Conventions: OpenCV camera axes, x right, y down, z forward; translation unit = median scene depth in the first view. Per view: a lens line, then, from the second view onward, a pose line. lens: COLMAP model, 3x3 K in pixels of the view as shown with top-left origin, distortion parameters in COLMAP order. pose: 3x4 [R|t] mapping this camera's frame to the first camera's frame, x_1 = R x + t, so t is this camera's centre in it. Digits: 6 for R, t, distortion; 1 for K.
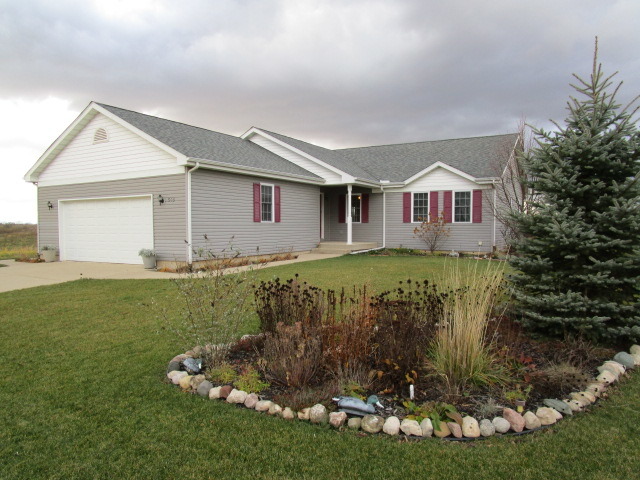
lens RADIAL K [[462.2, 0, 311.9], [0, 462.2, 235.9], [0, 0, 1]] dist [-0.028091, 0.009632]
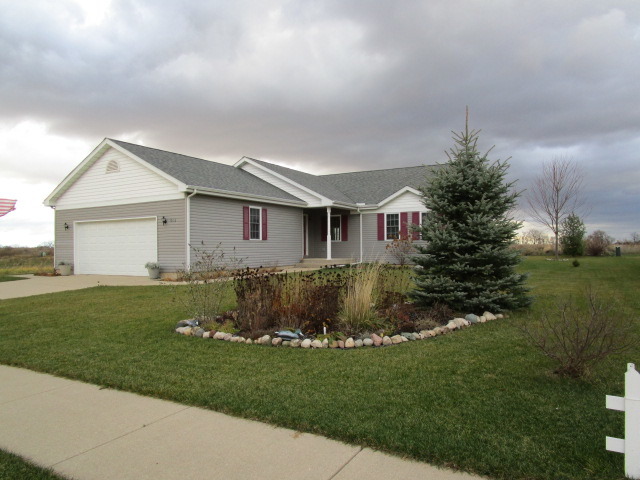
lens RADIAL K [[462.2, 0, 311.9], [0, 462.2, 235.9], [0, 0, 1]] dist [-0.028091, 0.009632]
pose [[0.999958, -0.006057, 0.006866, 0.045067], [0.006386, 0.998784, -0.048885, 0.021748], [-0.006561, 0.048927, 0.998781, -0.189402]]
